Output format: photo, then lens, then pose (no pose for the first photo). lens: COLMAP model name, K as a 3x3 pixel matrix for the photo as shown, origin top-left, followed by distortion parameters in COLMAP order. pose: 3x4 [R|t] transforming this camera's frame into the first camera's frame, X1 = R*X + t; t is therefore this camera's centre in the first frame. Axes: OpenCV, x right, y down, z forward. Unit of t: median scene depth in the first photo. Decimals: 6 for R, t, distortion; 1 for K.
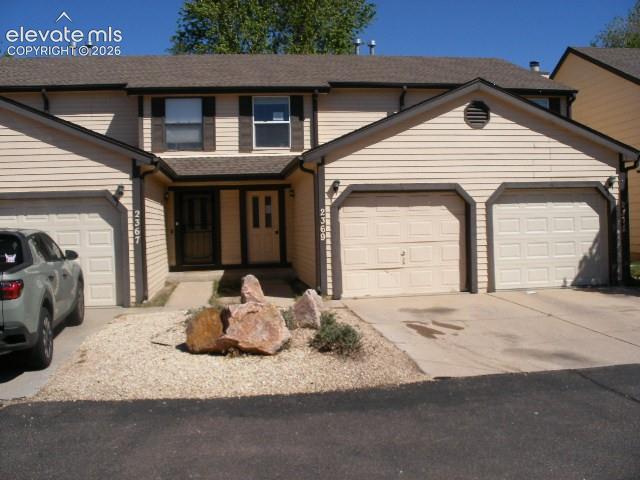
lens RADIAL K [[670.3, 0, 320.0], [0, 670.3, 240.0], [0, 0, 1]] dist [-0.217350, 0.228884]
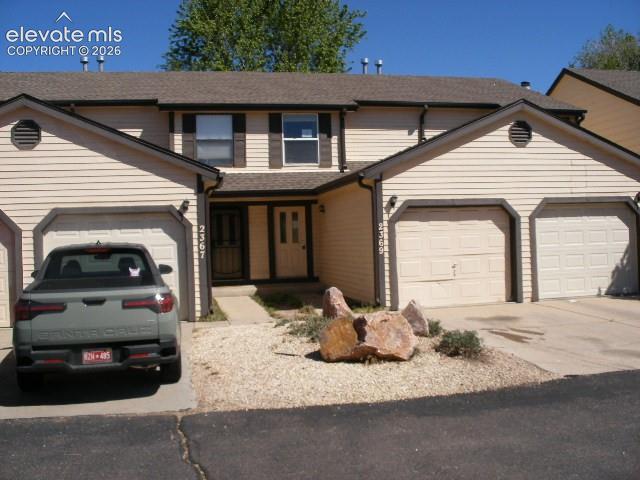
lens RADIAL K [[670.3, 0, 320.0], [0, 670.3, 240.0], [0, 0, 1]] dist [-0.217350, 0.228884]
pose [[0.997423, -0.006331, 0.071464, -0.158041], [0.008115, 0.999662, -0.024698, 0.003786], [-0.071284, 0.025214, 0.997137, -0.022725]]
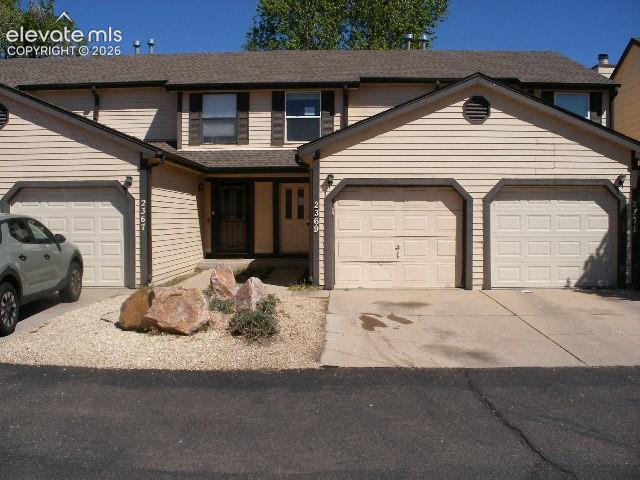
lens RADIAL K [[666.0, 0, 320.0], [0, 666.0, 240.0], [0, 0, 1]] dist [-0.225618, 0.257153]
pose [[0.985517, 0.030172, -0.166872, 0.175488], [-0.028288, 0.999507, 0.013658, -0.001455], [0.167201, -0.008739, 0.985884, -0.010122]]
